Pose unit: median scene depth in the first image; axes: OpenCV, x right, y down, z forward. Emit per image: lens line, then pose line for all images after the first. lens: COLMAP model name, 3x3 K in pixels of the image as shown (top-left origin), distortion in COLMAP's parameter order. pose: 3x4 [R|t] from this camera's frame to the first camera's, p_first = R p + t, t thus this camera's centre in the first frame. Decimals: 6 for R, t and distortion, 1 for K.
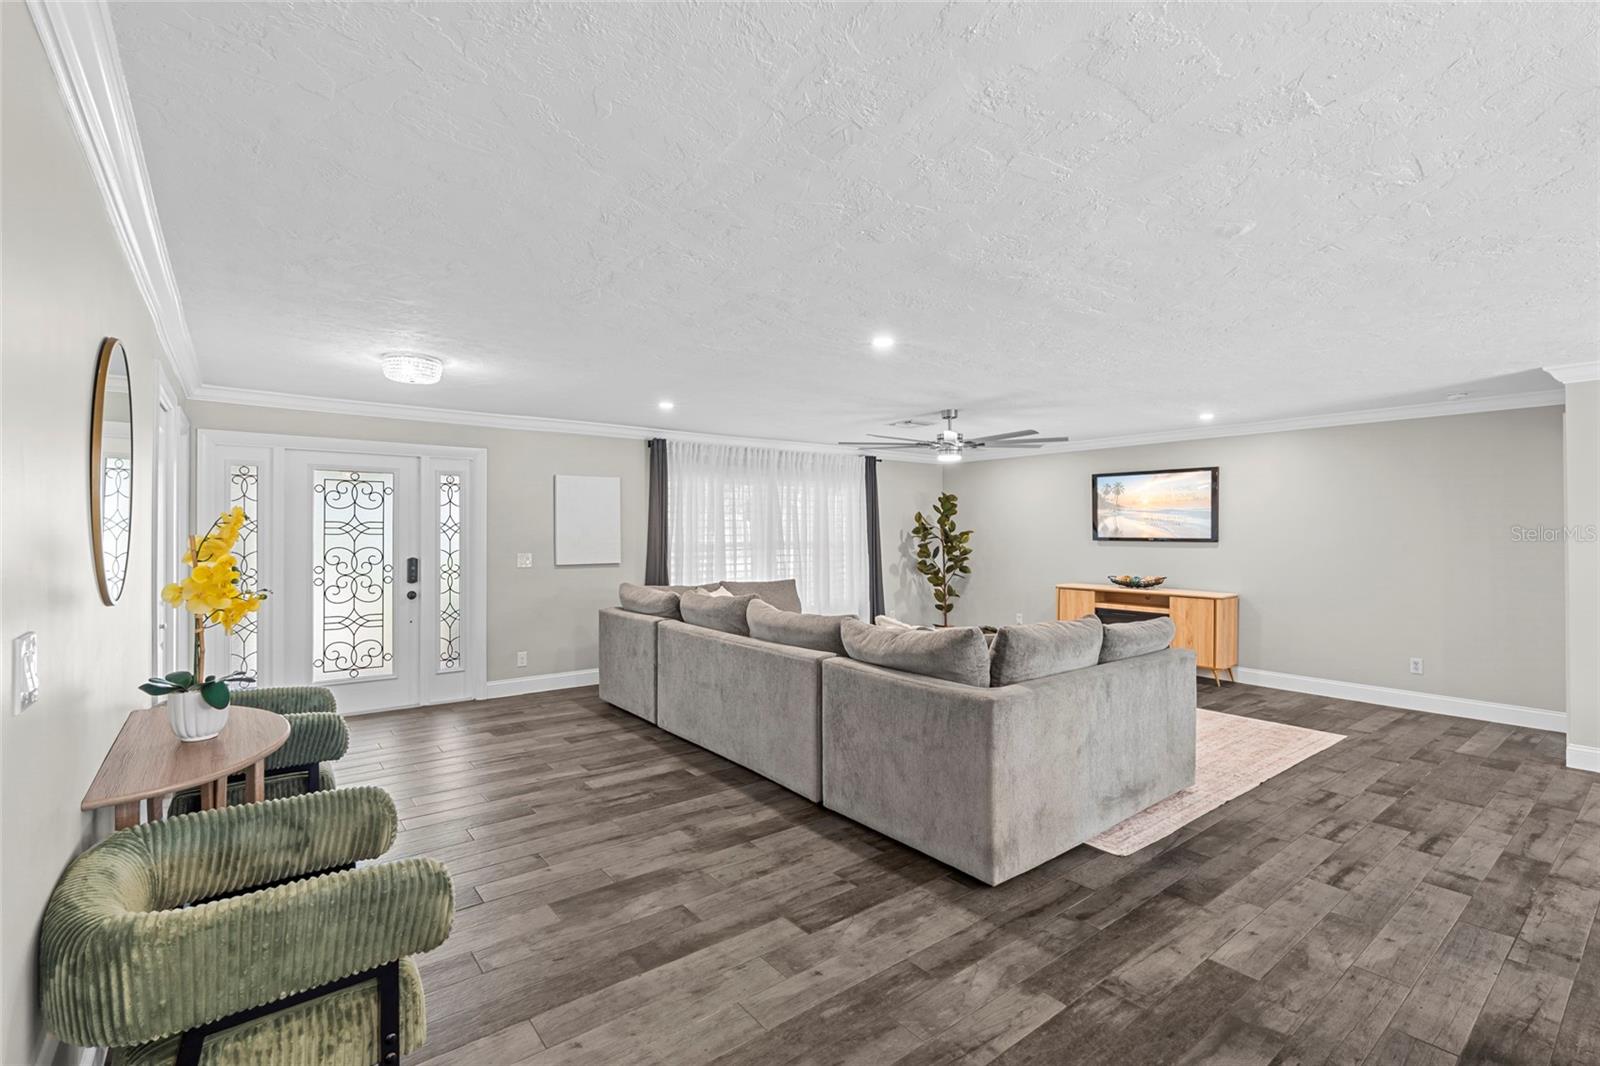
lens RADIAL K [[718.2, 0, 797.7], [0, 718.2, 527.8], [0, 0, 1]] dist [-0.004085, 0.000626]
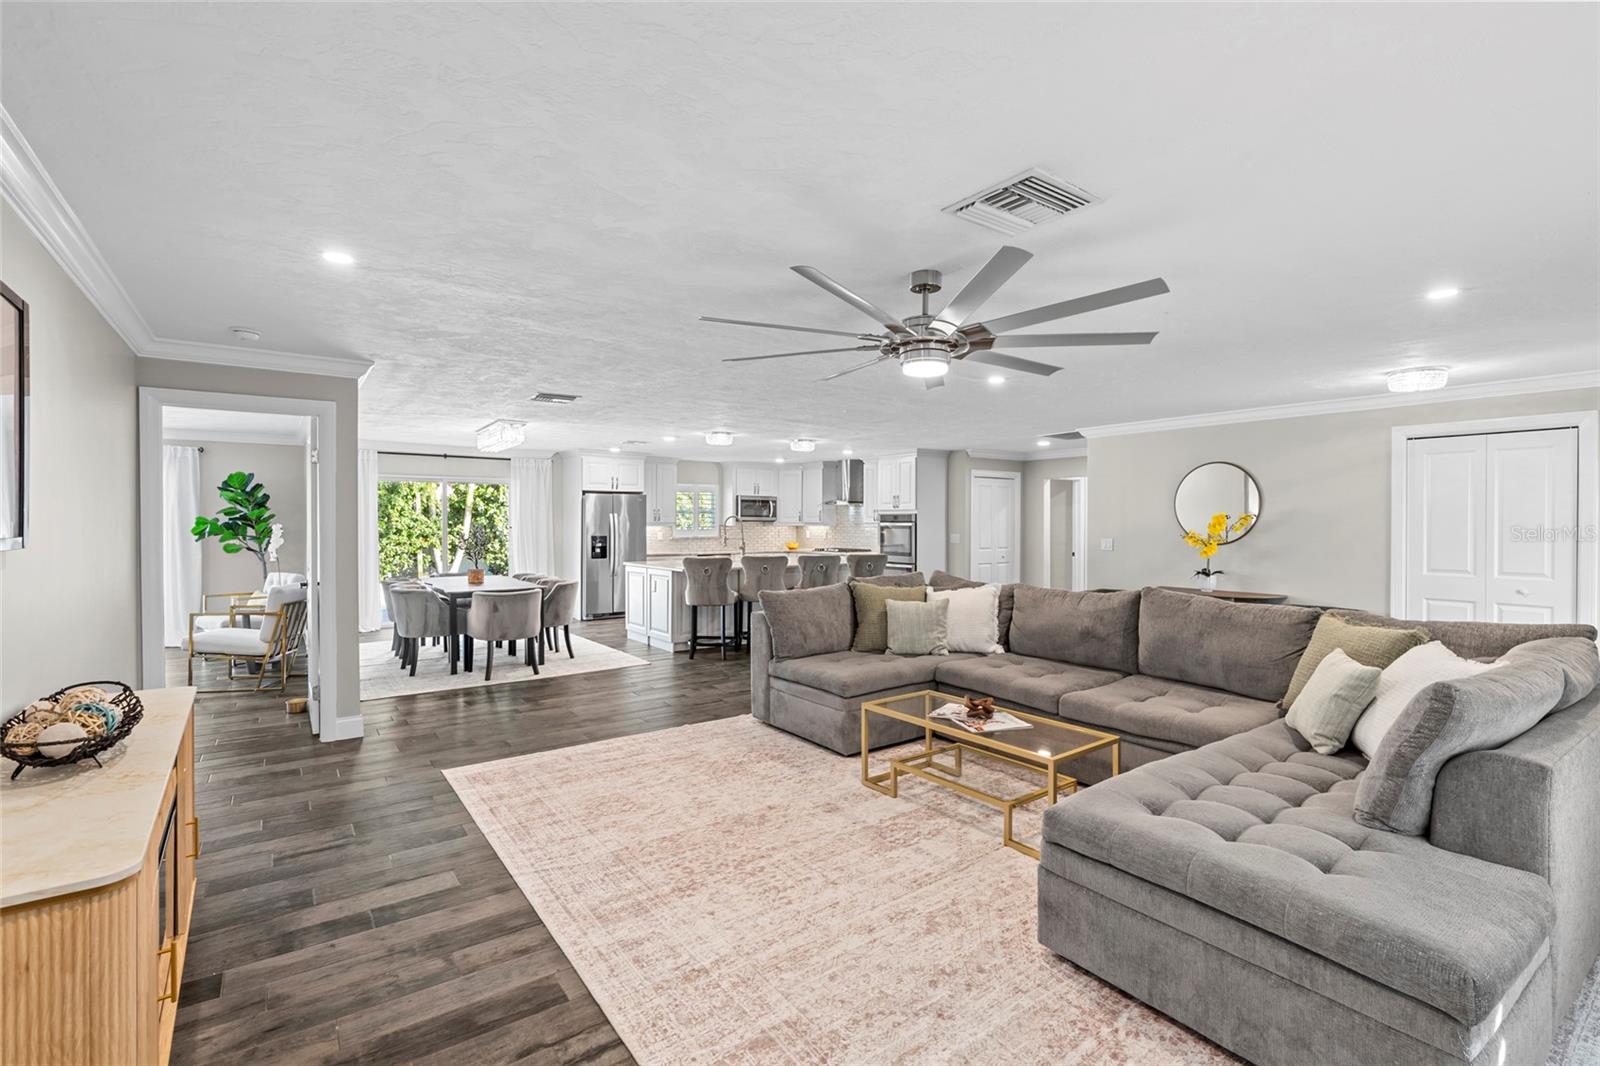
lens RADIAL K [[718.2, 0, 797.7], [0, 718.2, 527.8], [0, 0, 1]] dist [-0.004085, 0.000626]
pose [[-0.999455, -0.002663, 0.032918, 0.511298], [-0.002604, 0.999995, 0.001852, 0.020568], [-0.032922, 0.001765, -0.999456, 2.730576]]
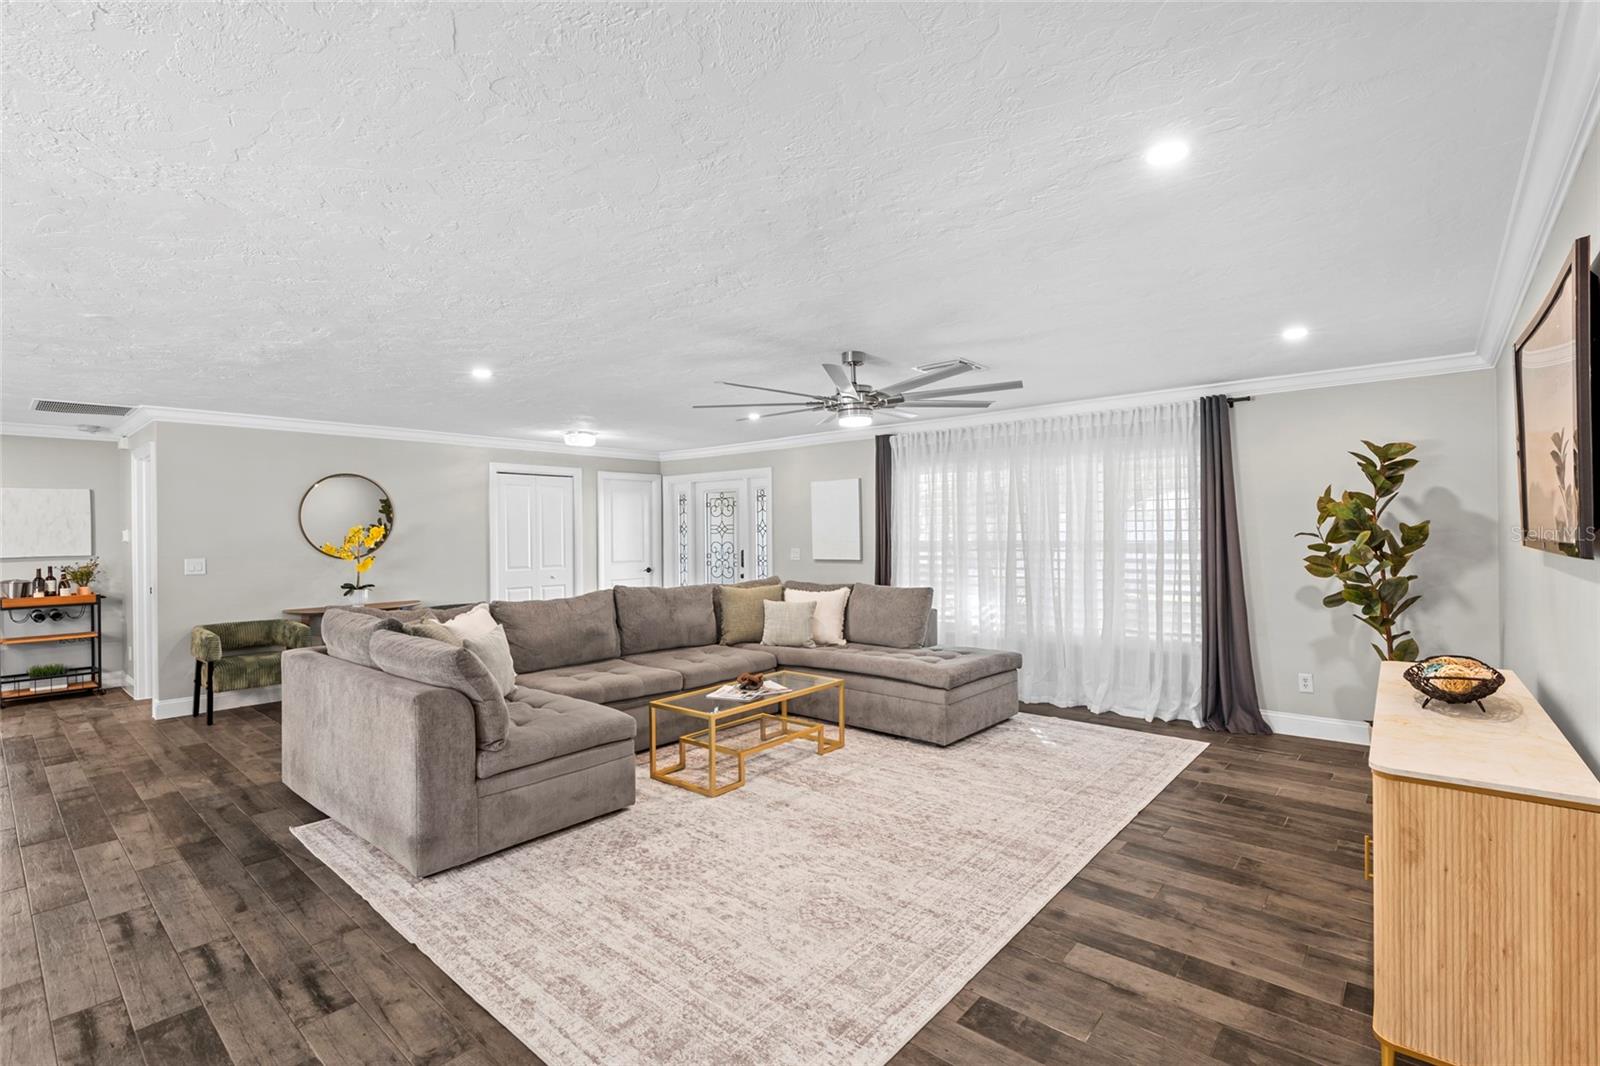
lens RADIAL K [[727.6, 0, 800.0], [0, 727.6, 533.0], [0, 0, 1]] dist [-0.001563, 0.000562]
pose [[0.191395, -0.001513, -0.981512, 1.615048], [0.015173, 0.999884, 0.001418, 0.014605], [0.981396, -0.015164, 0.191395, 1.485814]]
